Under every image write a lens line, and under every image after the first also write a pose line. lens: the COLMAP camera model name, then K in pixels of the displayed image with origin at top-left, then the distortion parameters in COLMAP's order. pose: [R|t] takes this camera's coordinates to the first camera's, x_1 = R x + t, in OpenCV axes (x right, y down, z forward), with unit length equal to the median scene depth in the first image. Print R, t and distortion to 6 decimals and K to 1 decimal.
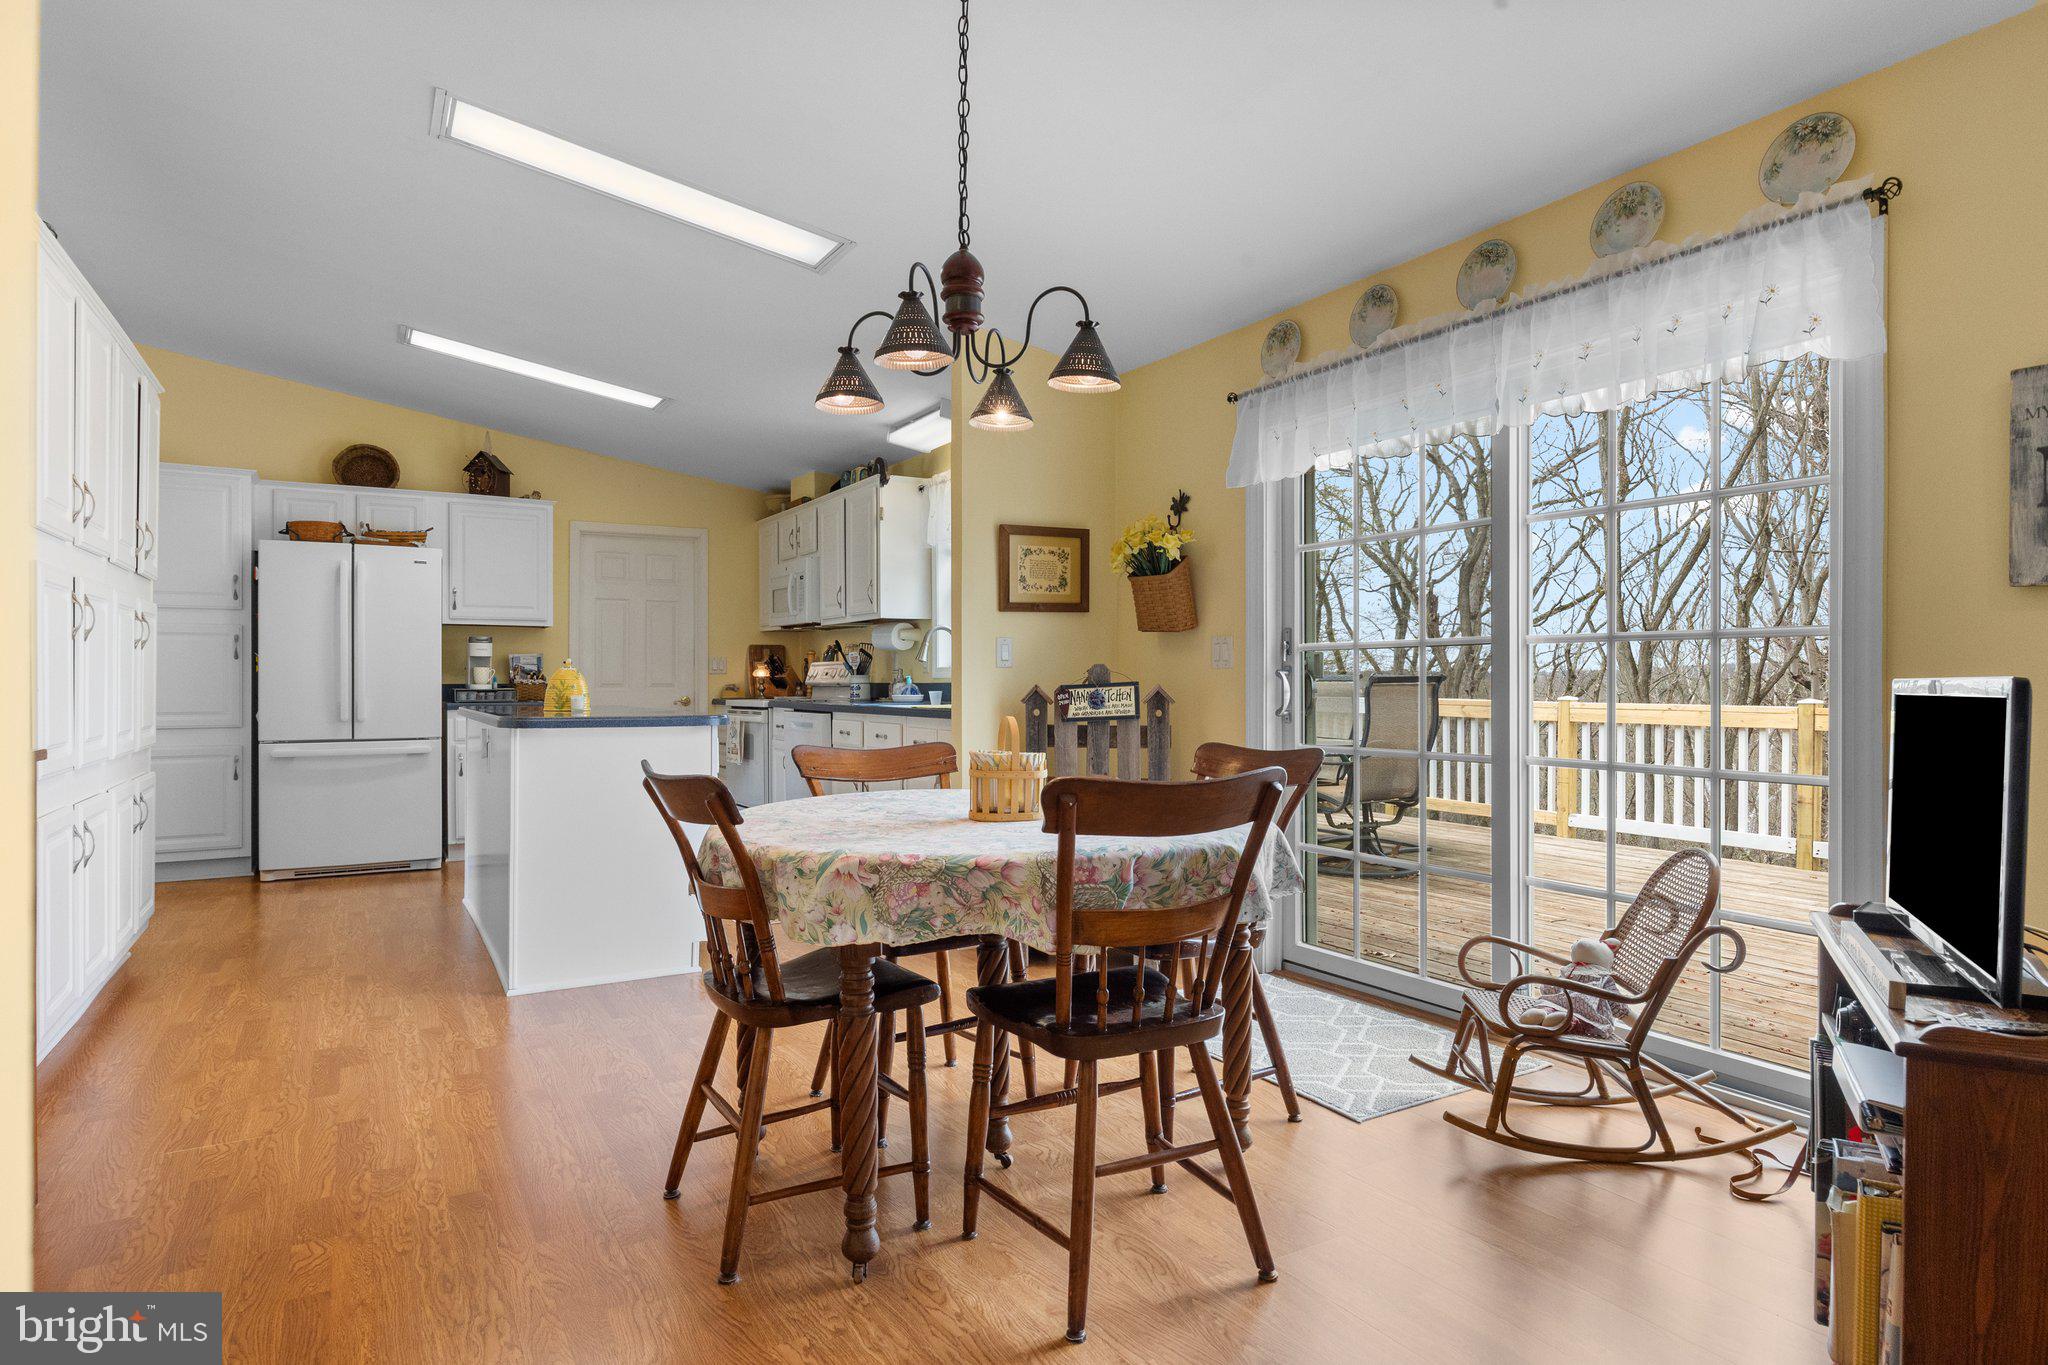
lens RADIAL K [[1138.1, 0, 1024.0], [0, 1138.1, 682.5], [0, 0, 1]] dist [-0.003143, -0.000695]
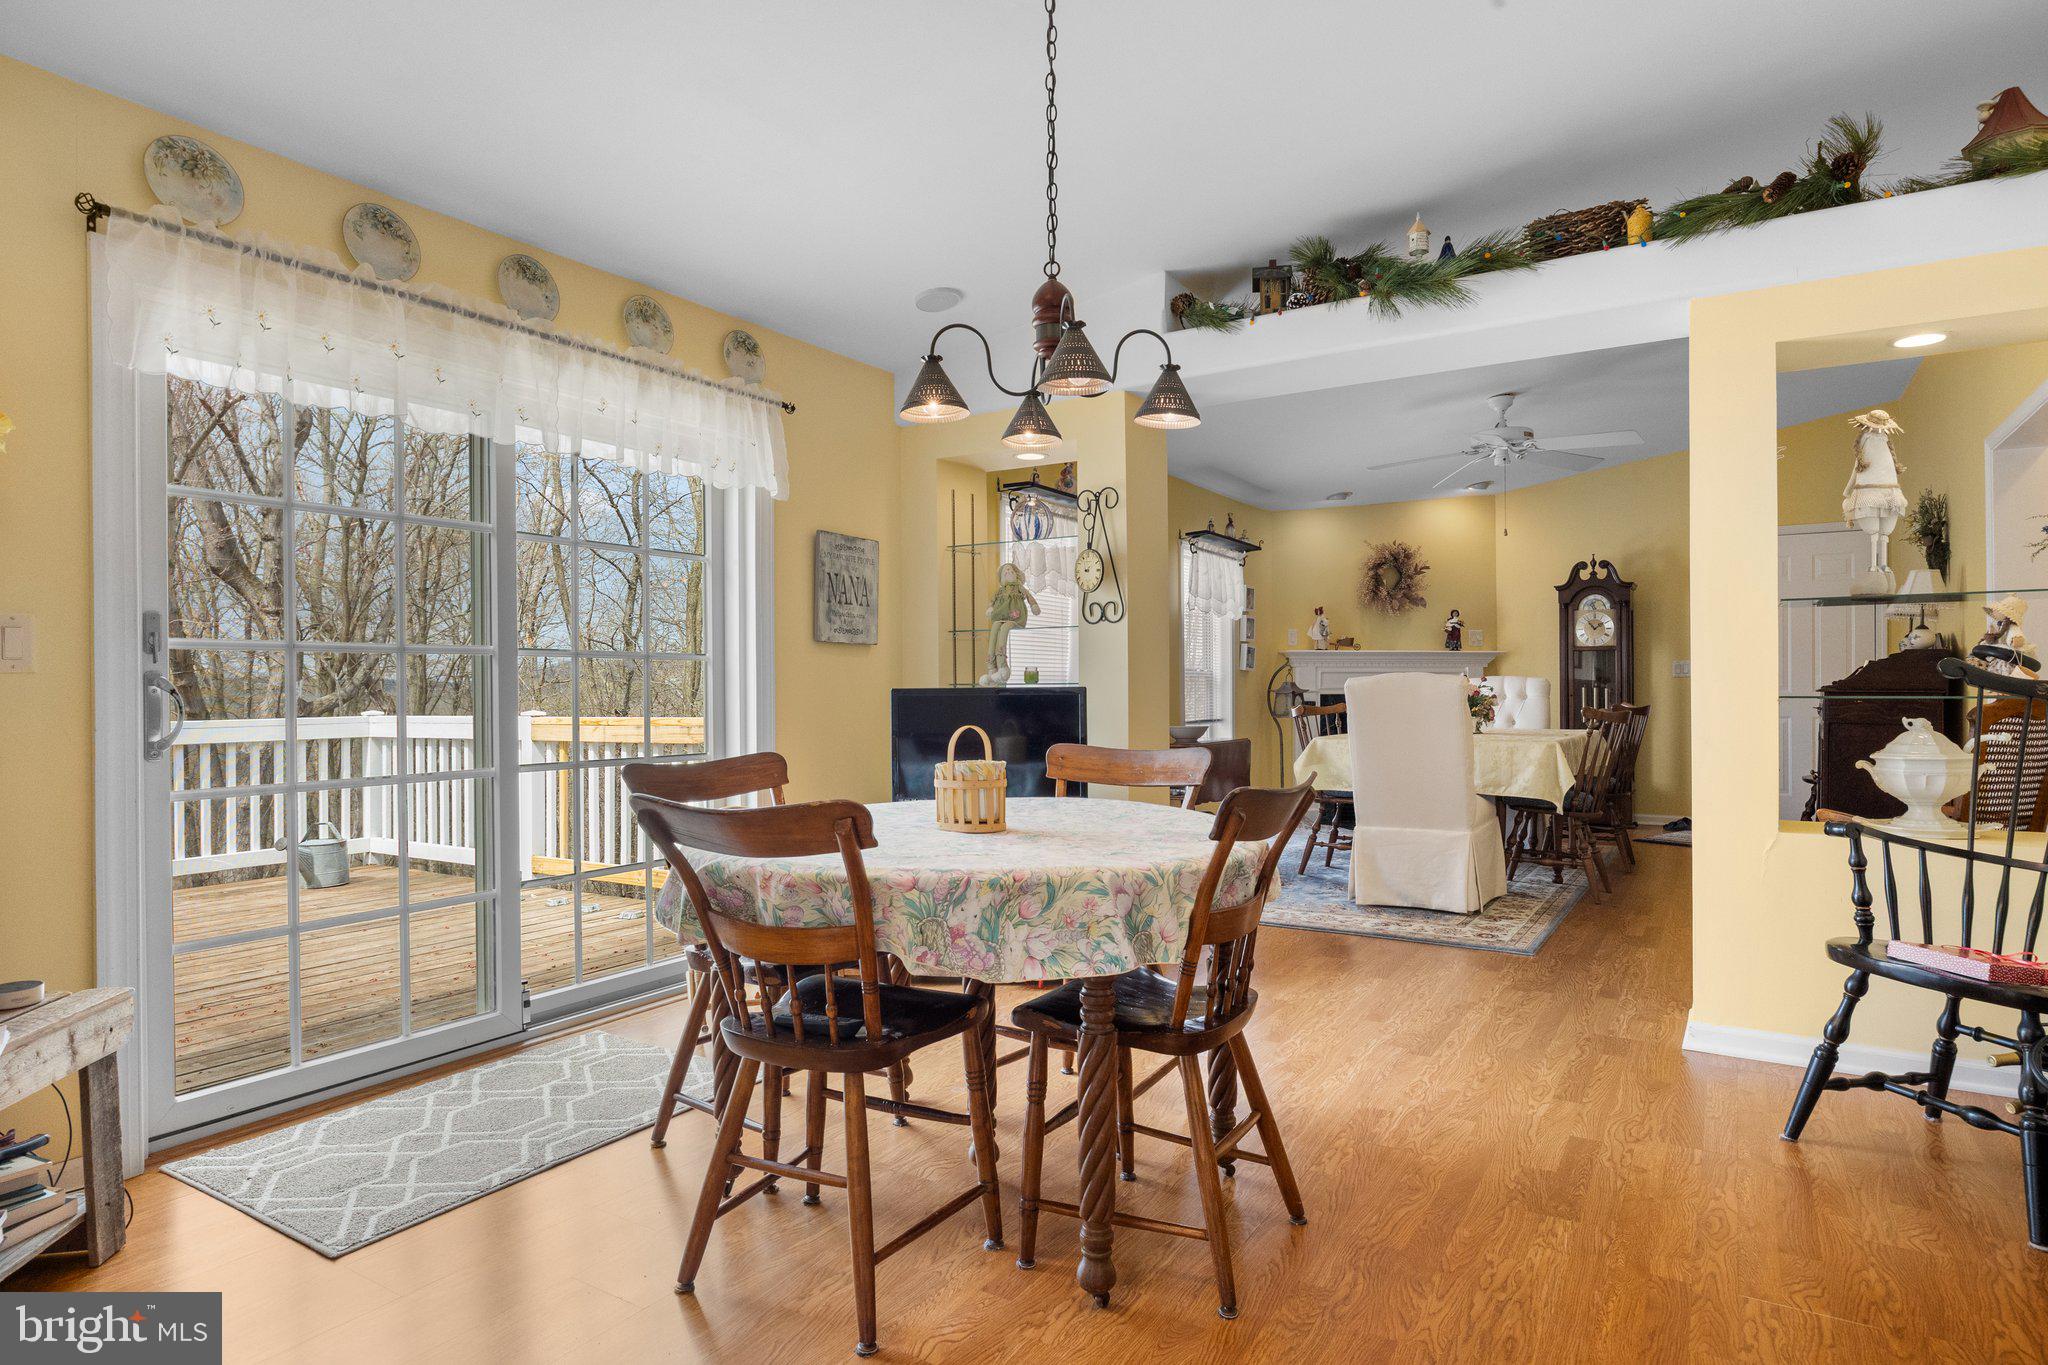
lens RADIAL K [[1135.6, 0, 1046.4], [0, 1135.6, 694.8], [0, 0, 1]] dist [0.000513, -0.000296]
pose [[-0.474729, -0.001580, 0.880130, -0.363141], [0.010337, 0.999919, 0.007371, -0.001131], [-0.880071, 0.012597, -0.474675, 0.560258]]
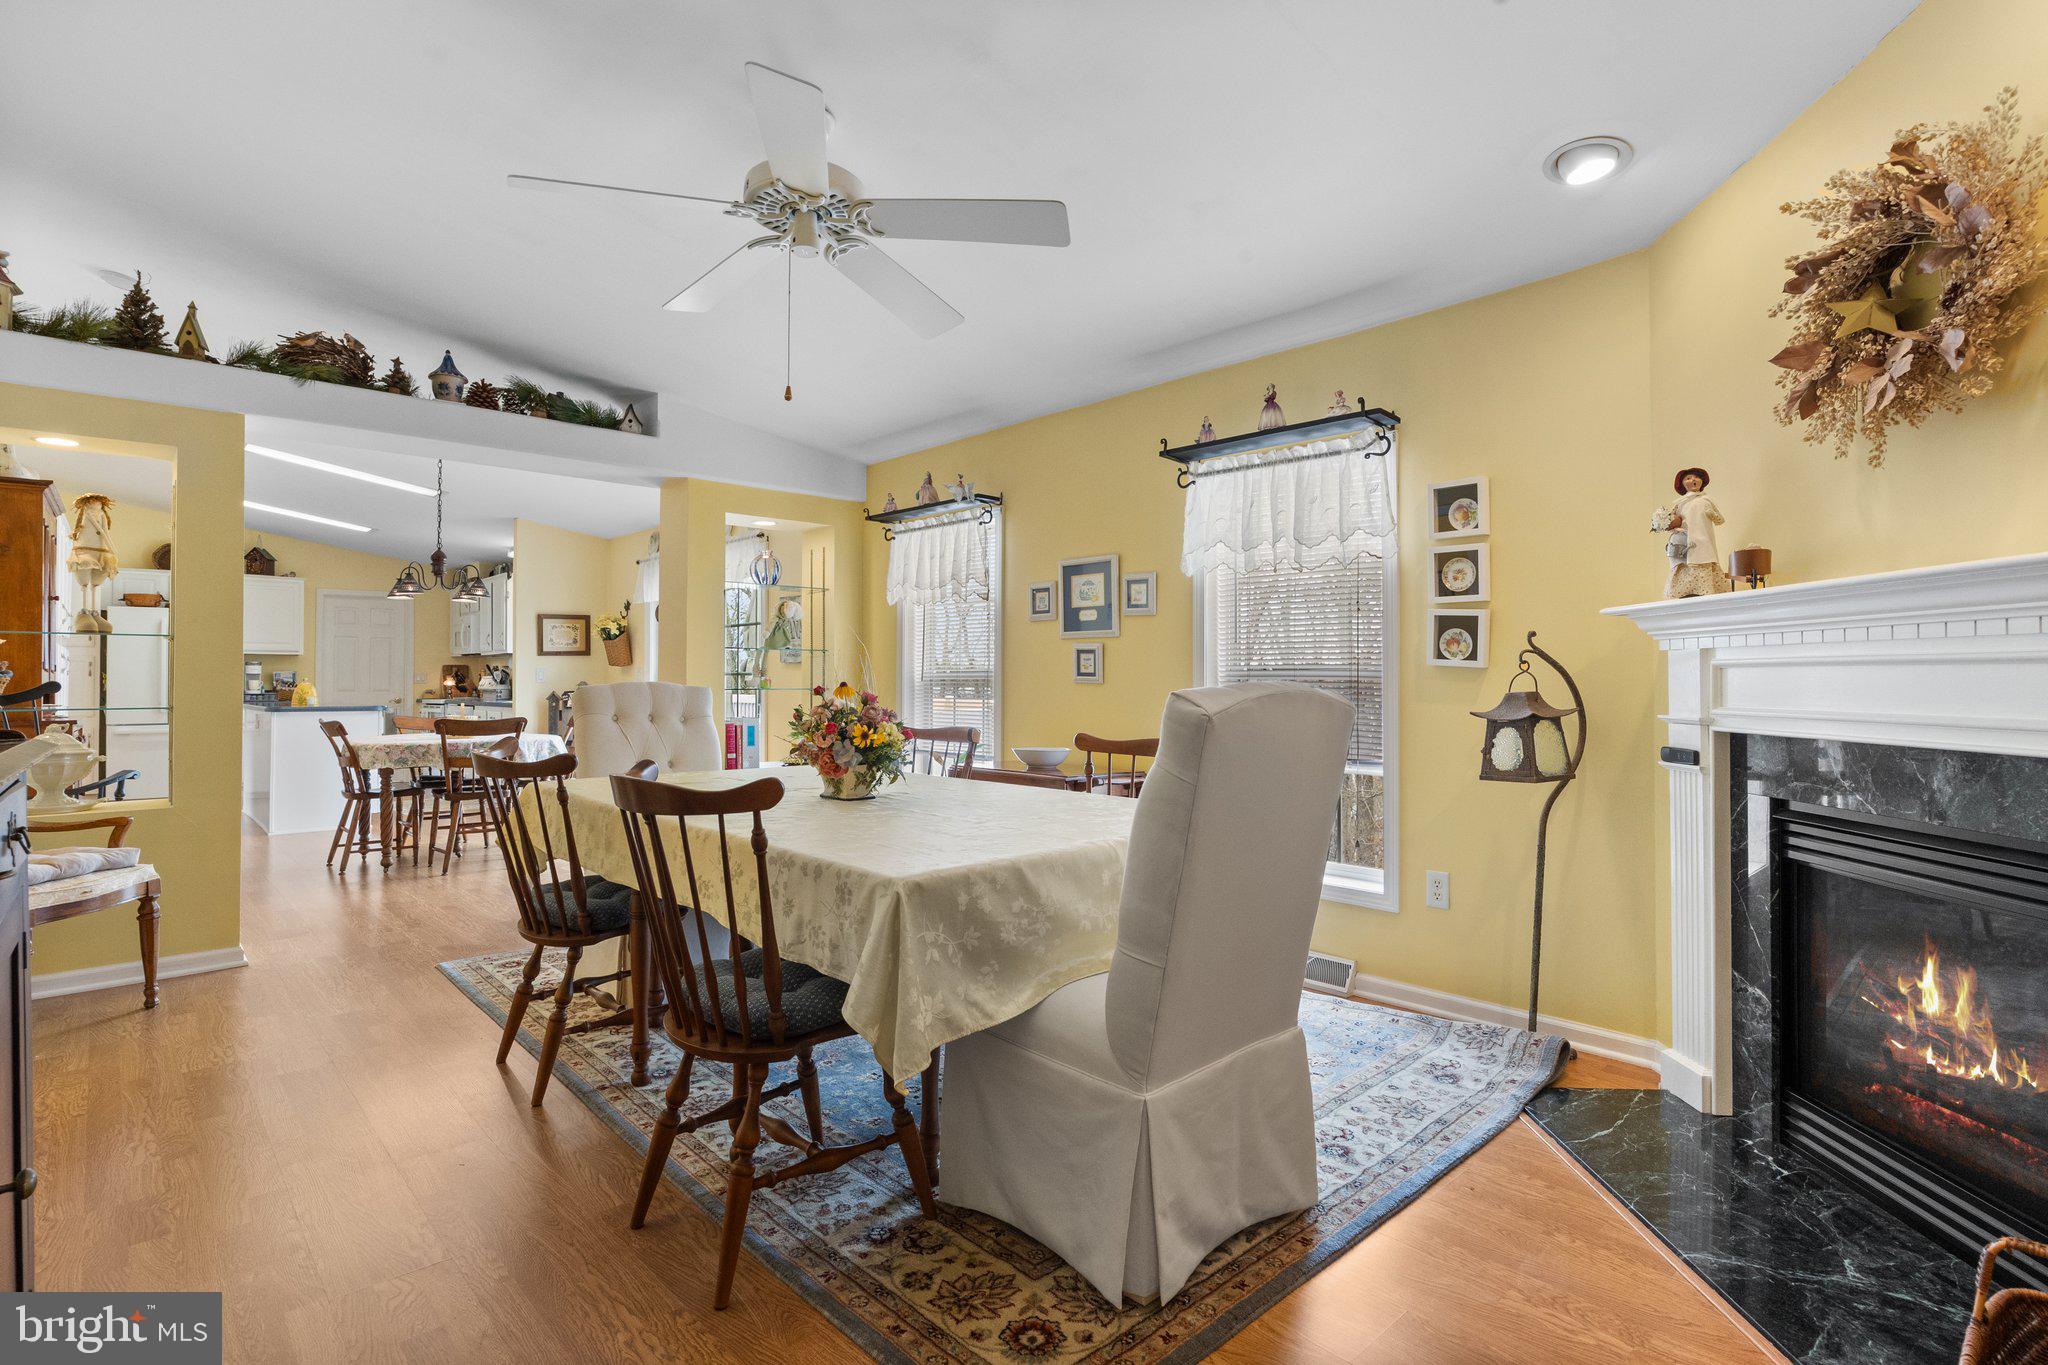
lens RADIAL K [[1007.3, 0, 1030.8], [0, 1007.3, 672.5], [0, 0, 1]] dist [-0.010947, -0.000125]
pose [[0.976128, 0.000554, 0.217197, 0.334151], [0.001744, 0.999944, -0.010391, -0.008237], [-0.217191, 0.010521, 0.976072, -0.719015]]
